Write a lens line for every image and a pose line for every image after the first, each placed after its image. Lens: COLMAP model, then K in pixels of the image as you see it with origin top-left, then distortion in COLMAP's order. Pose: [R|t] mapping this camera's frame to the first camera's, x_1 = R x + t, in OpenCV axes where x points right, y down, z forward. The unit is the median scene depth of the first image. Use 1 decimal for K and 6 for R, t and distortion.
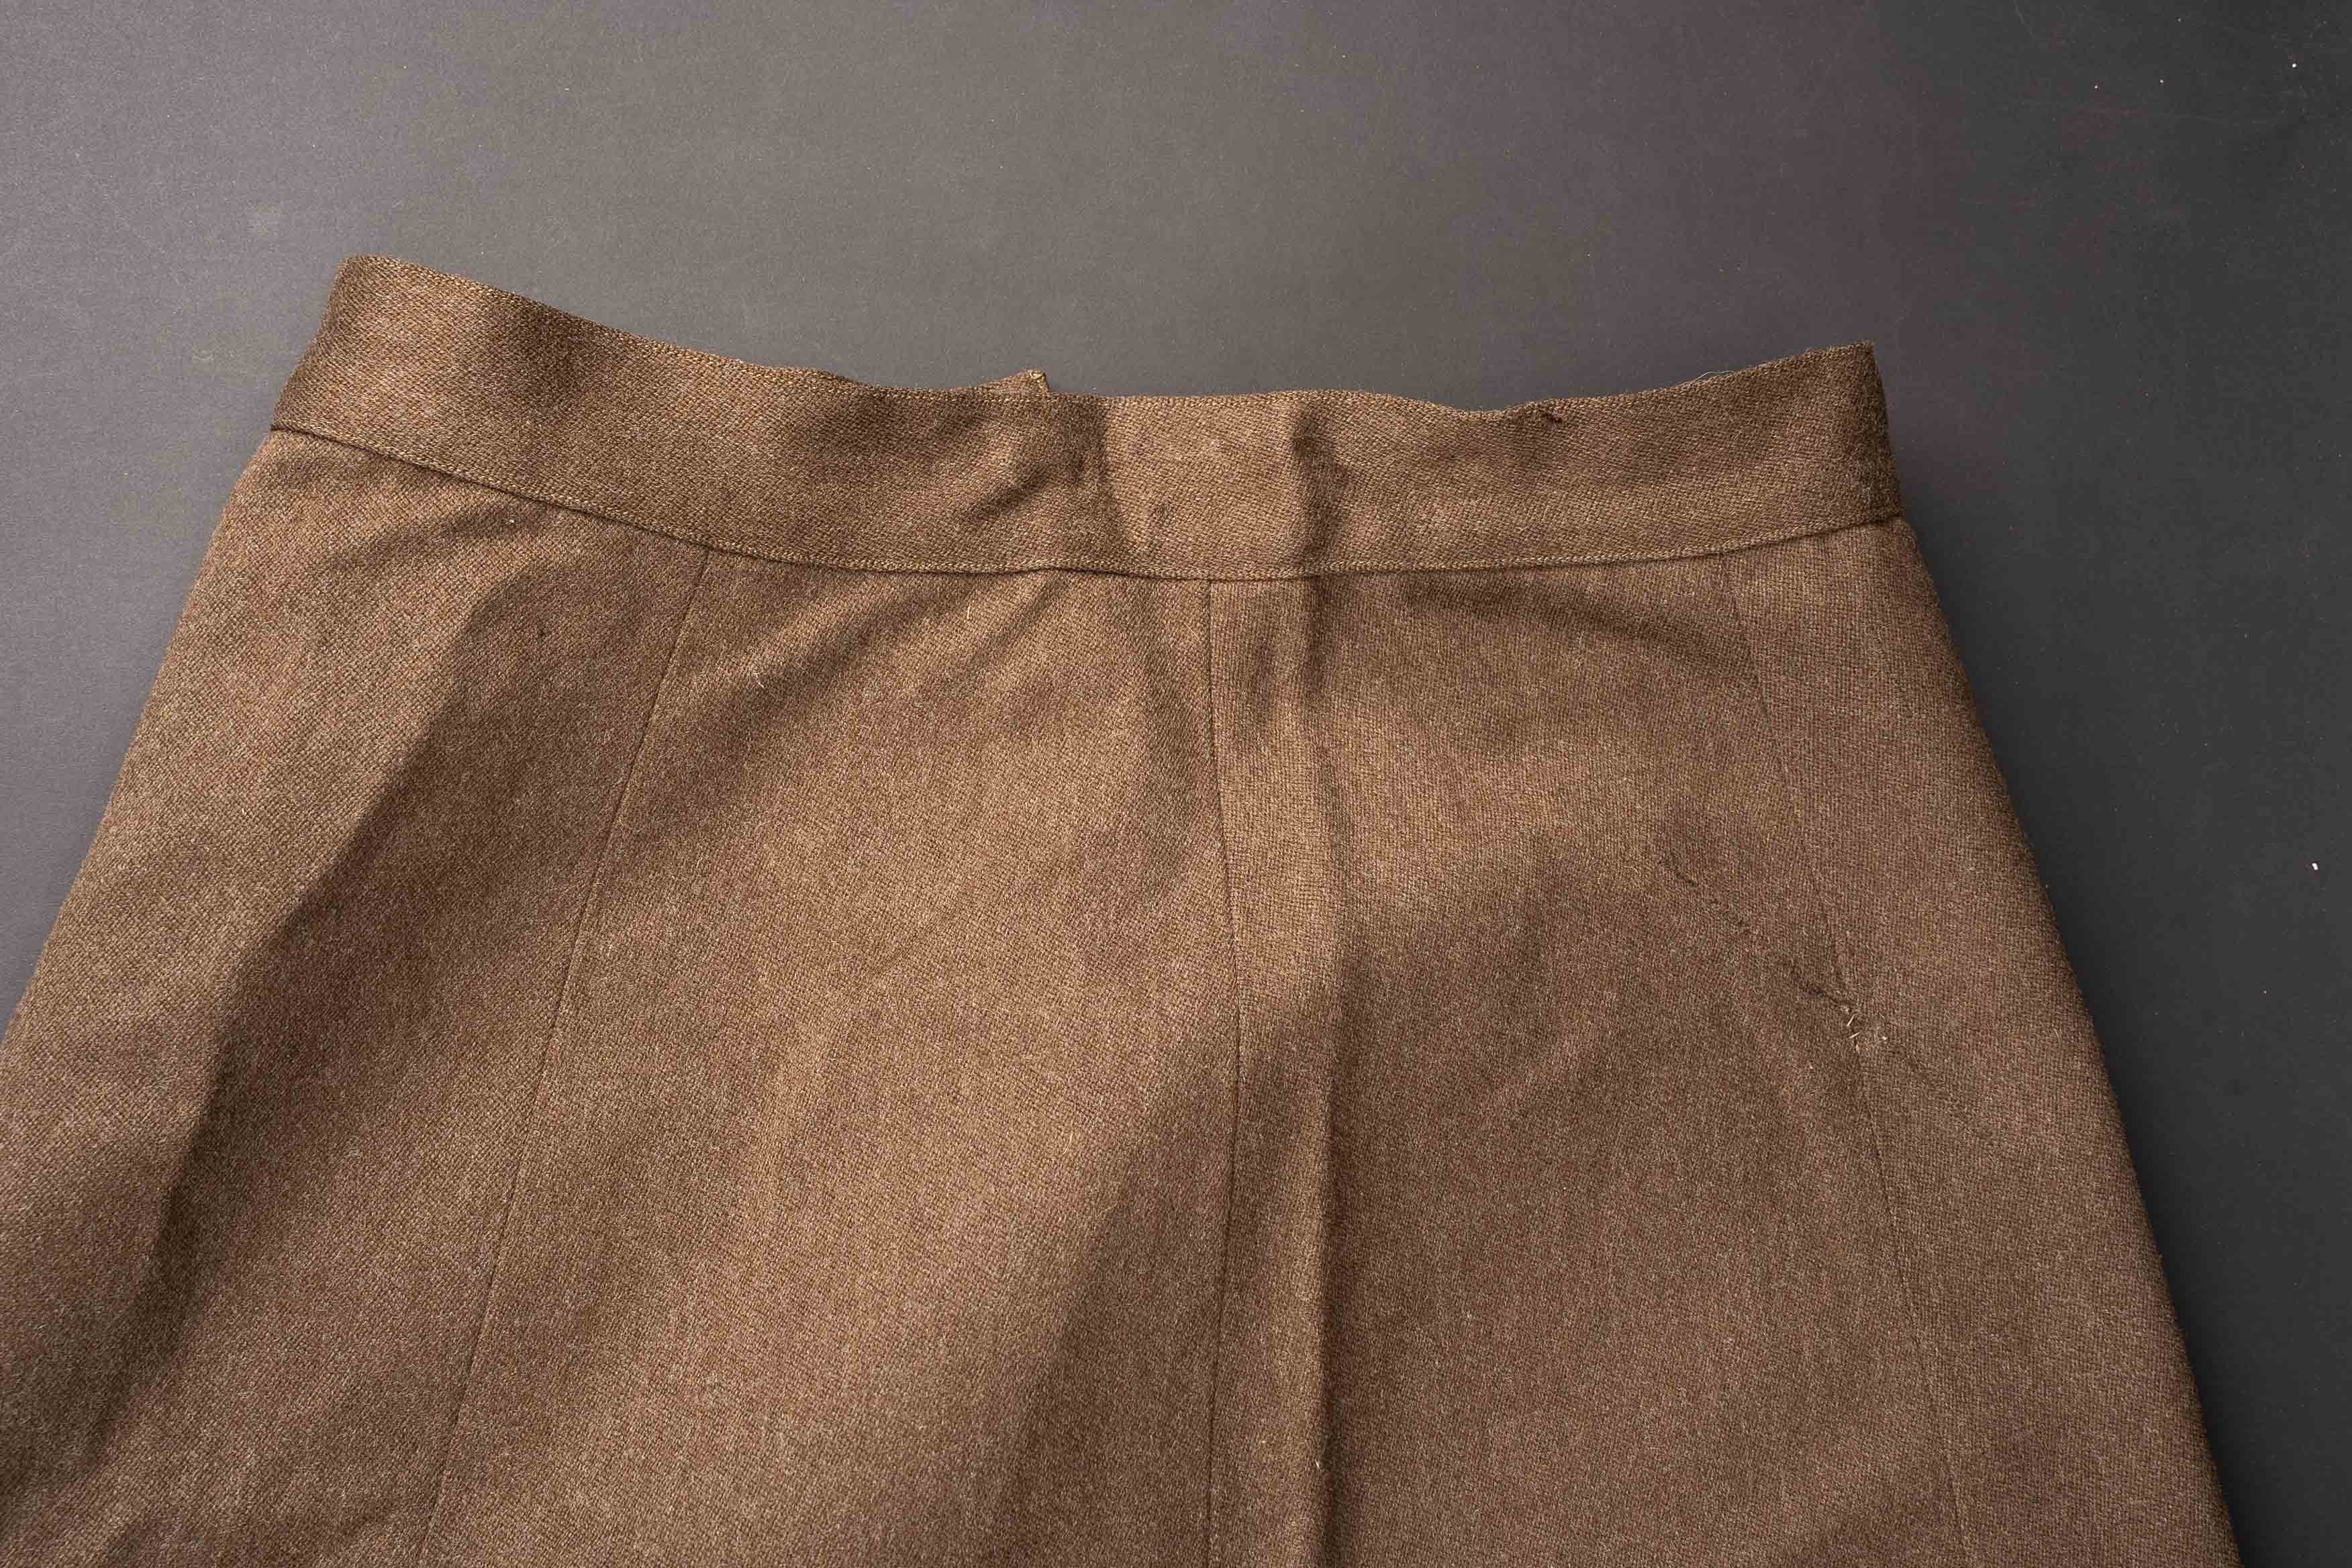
lens RADIAL K [[2884.4, 0, 1177.7], [0, 2884.4, 789.5], [0, 0, 1]] dist [0.141427, 0.000000]
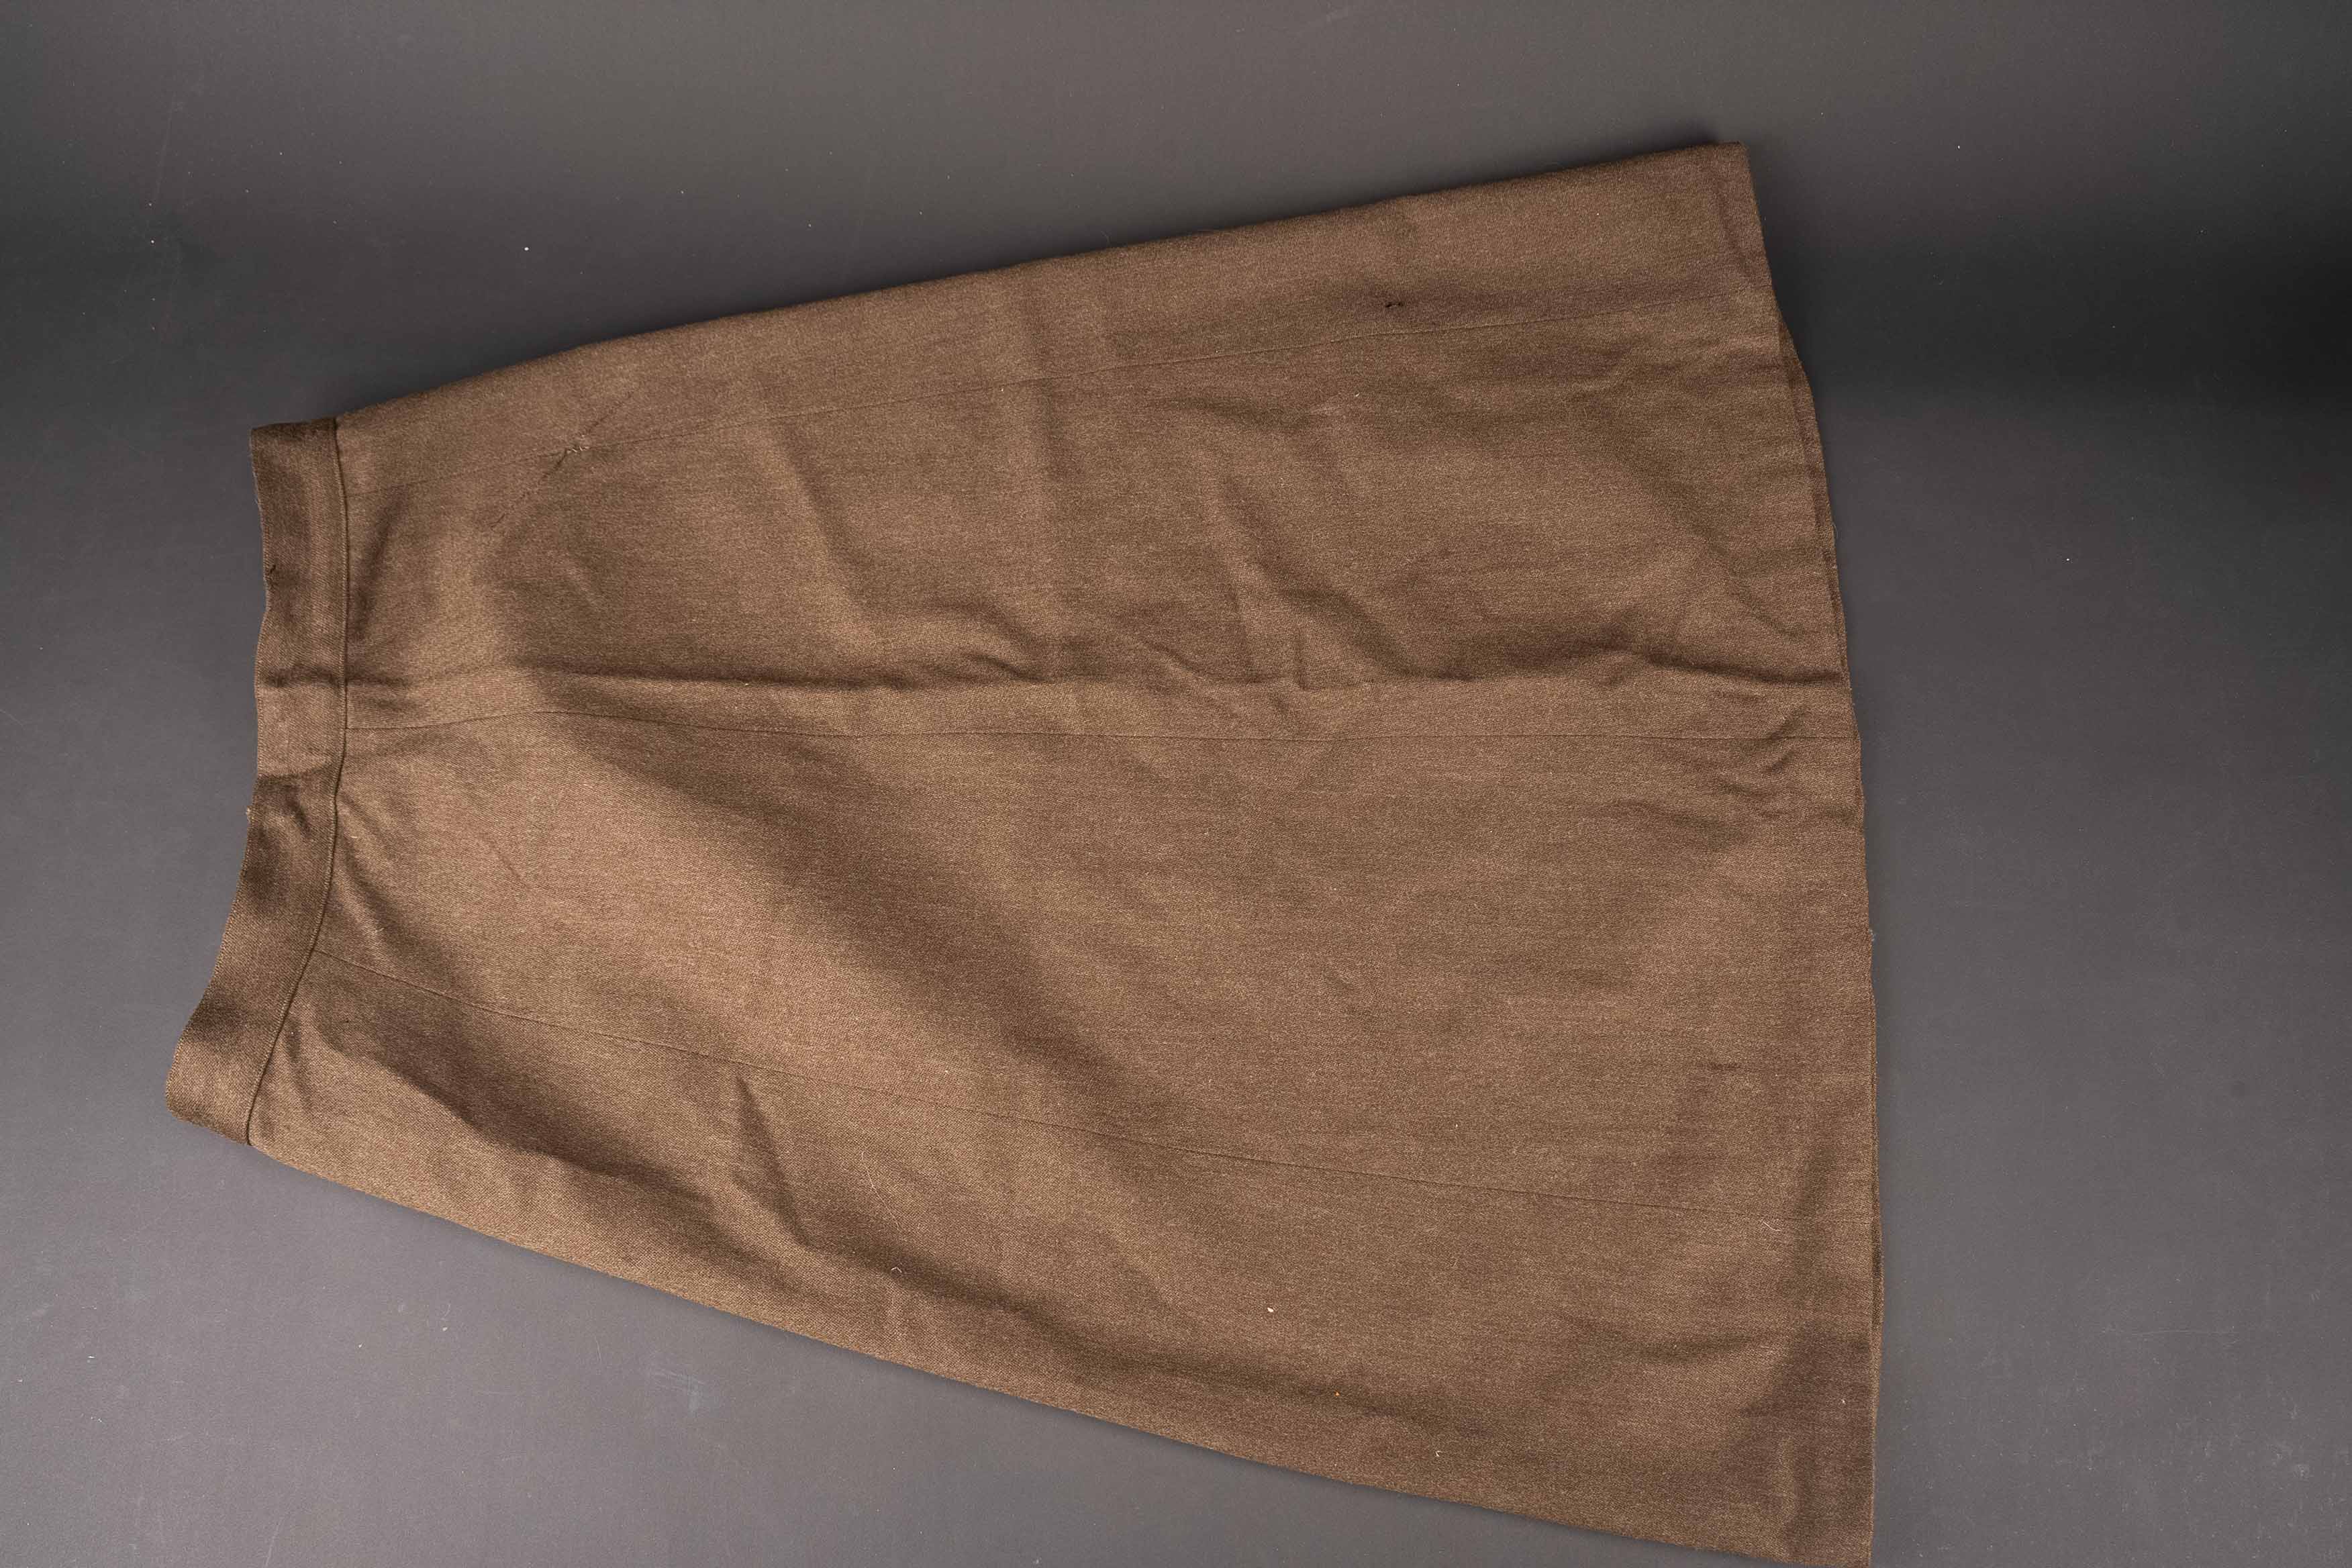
lens RADIAL K [[1927.1, 0, 1183.0], [0, 1927.1, 784.1], [0, 0, 1]] dist [-0.072192, 0.029994]
pose [[-0.000339, -0.996449, 0.084196, -0.155529], [0.981744, 0.015683, 0.189560, 0.282501], [-0.190208, 0.082723, 0.978252, -0.526448]]
